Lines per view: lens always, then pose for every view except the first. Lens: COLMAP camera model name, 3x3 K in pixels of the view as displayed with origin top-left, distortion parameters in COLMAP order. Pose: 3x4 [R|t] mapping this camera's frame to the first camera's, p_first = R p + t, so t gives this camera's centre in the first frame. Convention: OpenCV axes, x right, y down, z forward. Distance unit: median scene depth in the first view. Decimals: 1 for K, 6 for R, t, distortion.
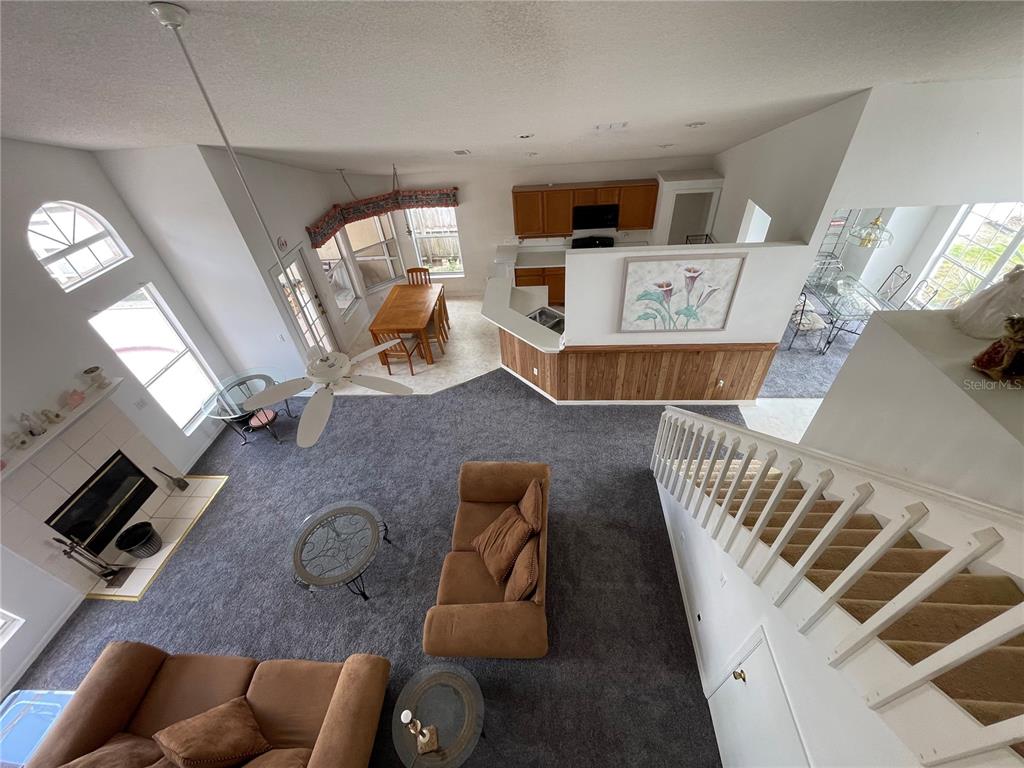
lens RADIAL K [[416.2, 0, 511.3], [0, 416.2, 383.4], [0, 0, 1]] dist [0.001077, 0.000026]
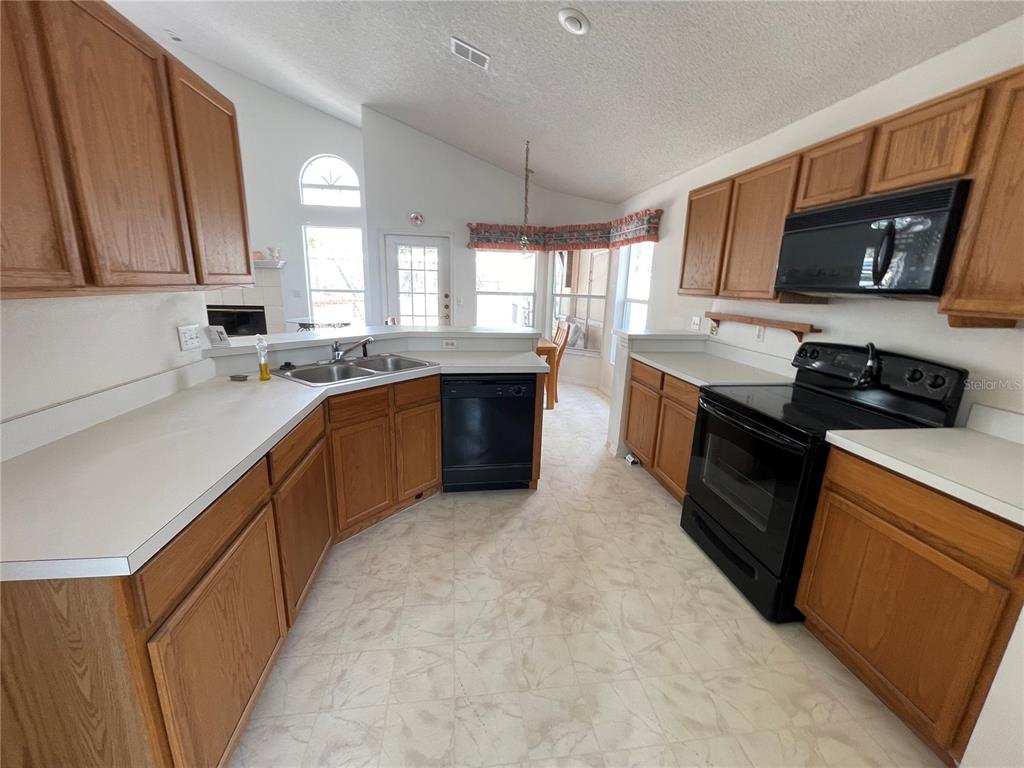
lens RADIAL K [[416.2, 0, 504.8], [0, 416.2, 385.1], [0, 0, 1]] dist [0.001077, 0.000026]
pose [[0.191505, 0.309884, -0.931288, 0.478236], [-0.666150, 0.737877, 0.108543, -0.256930], [0.720812, 0.599591, 0.347736, 0.926307]]
